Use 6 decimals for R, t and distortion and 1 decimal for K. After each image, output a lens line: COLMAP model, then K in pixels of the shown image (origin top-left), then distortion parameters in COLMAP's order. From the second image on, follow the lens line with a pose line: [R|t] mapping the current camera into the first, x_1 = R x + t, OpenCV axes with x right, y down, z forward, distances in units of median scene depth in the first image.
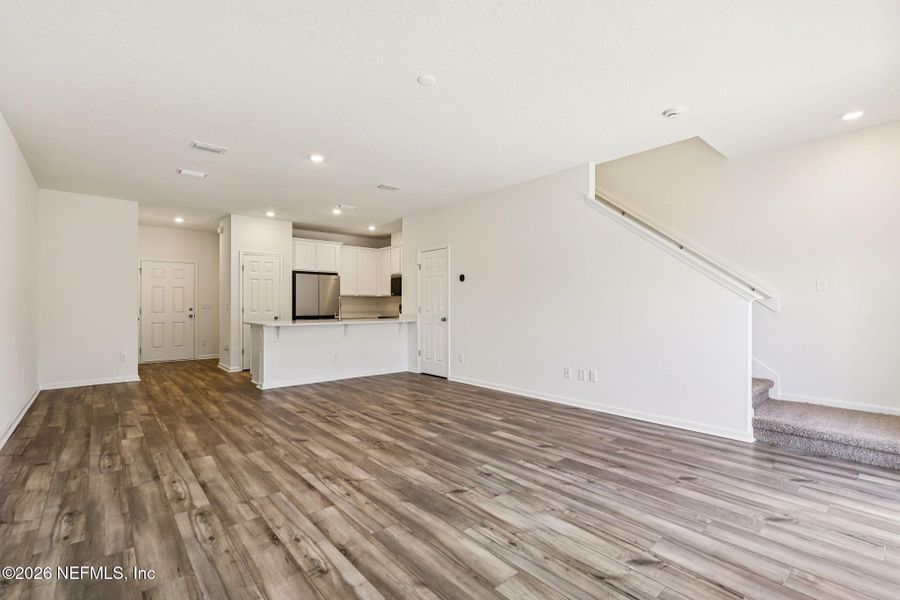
lens RADIAL K [[408.3, 0, 454.3], [0, 408.3, 305.9], [0, 0, 1]] dist [0.001635, -0.000650]
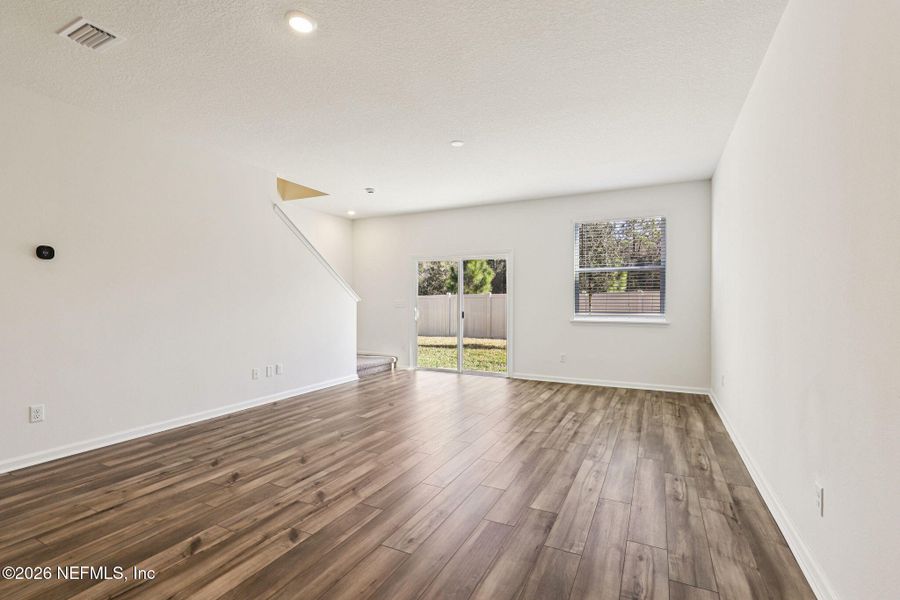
lens RADIAL K [[408.3, 0, 454.3], [0, 408.3, 305.9], [0, 0, 1]] dist [0.001635, -0.000650]
pose [[-0.380372, -0.008524, 0.924794, -1.081901], [0.002512, 0.999944, 0.010250, -0.012230], [-0.924830, 0.006222, -0.380330, 1.236653]]
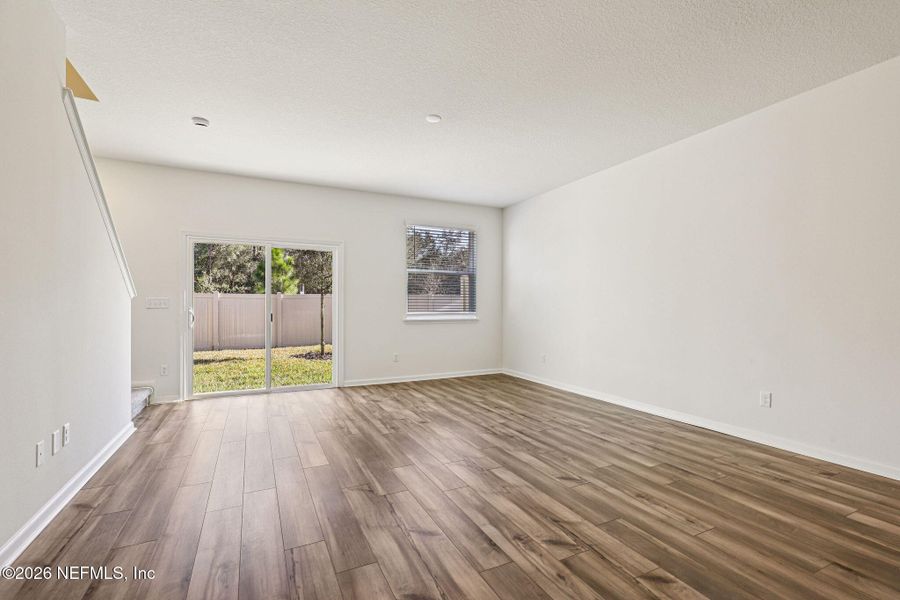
lens RADIAL K [[408.3, 0, 454.3], [0, 408.3, 305.9], [0, 0, 1]] dist [0.001635, -0.000650]
pose [[-0.966887, -0.000530, 0.255203, -0.354375], [0.000249, 0.999995, 0.003019, 0.003616], [-0.255203, 0.002982, -0.966883, 1.742376]]
